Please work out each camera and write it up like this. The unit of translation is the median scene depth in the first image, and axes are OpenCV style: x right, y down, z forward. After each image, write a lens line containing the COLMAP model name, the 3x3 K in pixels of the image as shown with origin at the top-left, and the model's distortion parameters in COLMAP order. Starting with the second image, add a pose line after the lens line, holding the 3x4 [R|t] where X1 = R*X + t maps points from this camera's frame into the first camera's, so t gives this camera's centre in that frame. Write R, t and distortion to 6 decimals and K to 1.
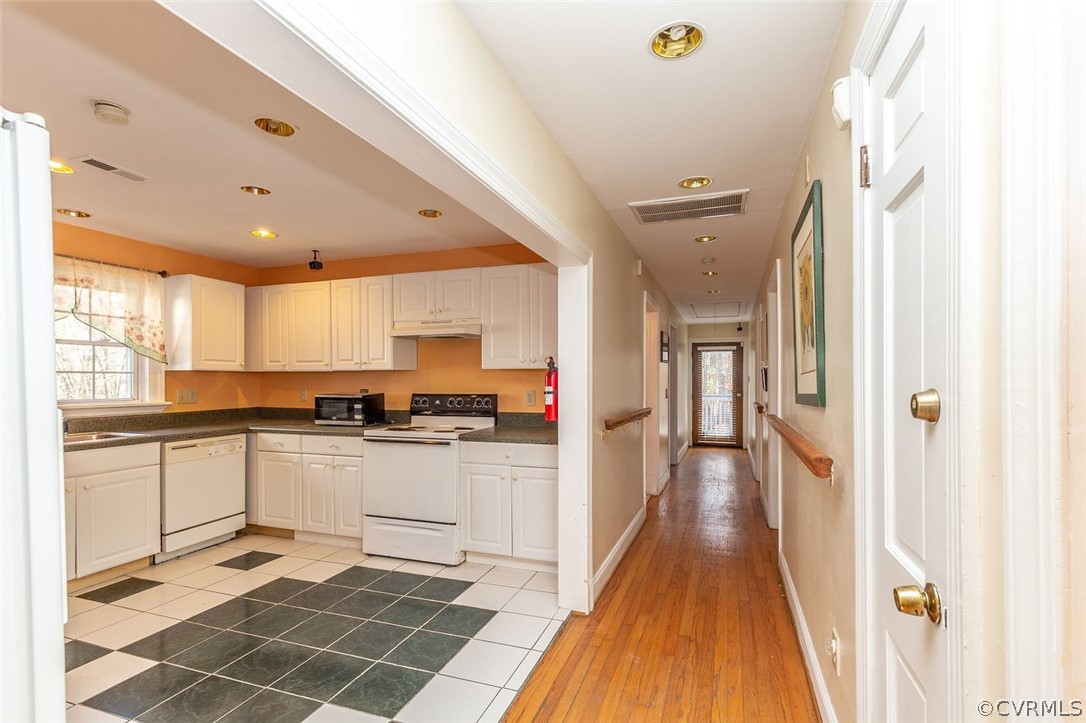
lens RADIAL K [[495.9, 0, 567.5], [0, 495.9, 379.9], [0, 0, 1]] dist [0.015240, -0.001774]
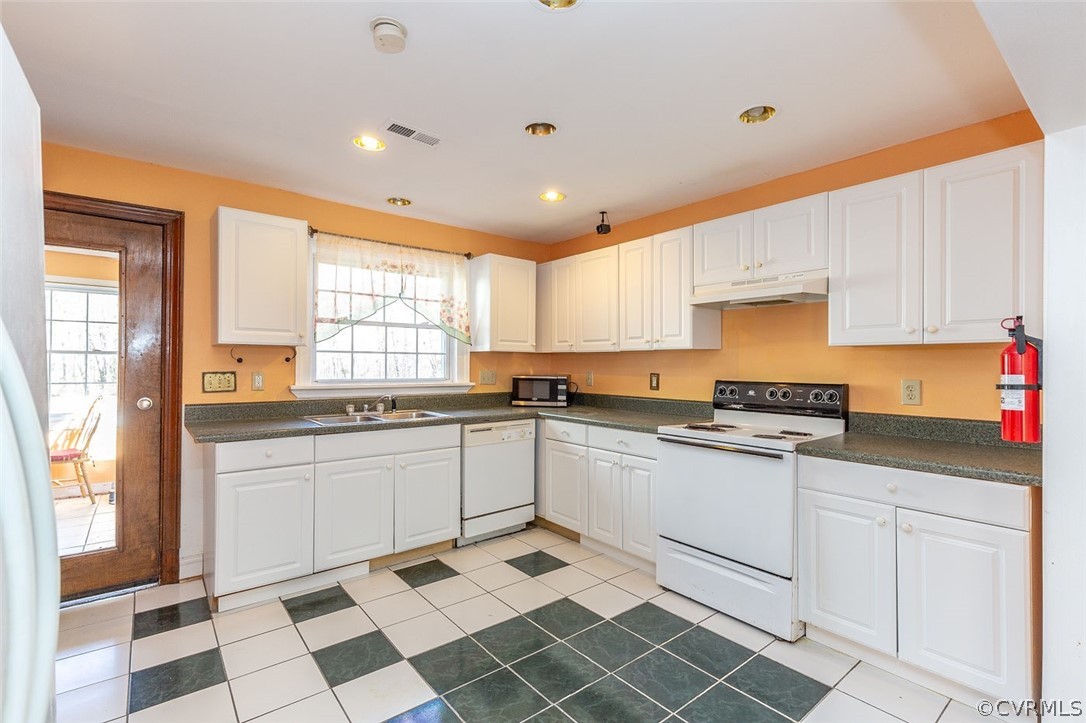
lens RADIAL K [[495.9, 0, 540.5], [0, 495.9, 360.4], [0, 0, 1]] dist [0.015240, -0.001774]
pose [[0.831846, 0.001762, -0.555004, -0.131687], [-0.006386, 0.999959, -0.006396, 0.004457], [0.554970, 0.008865, 0.831823, 0.251824]]
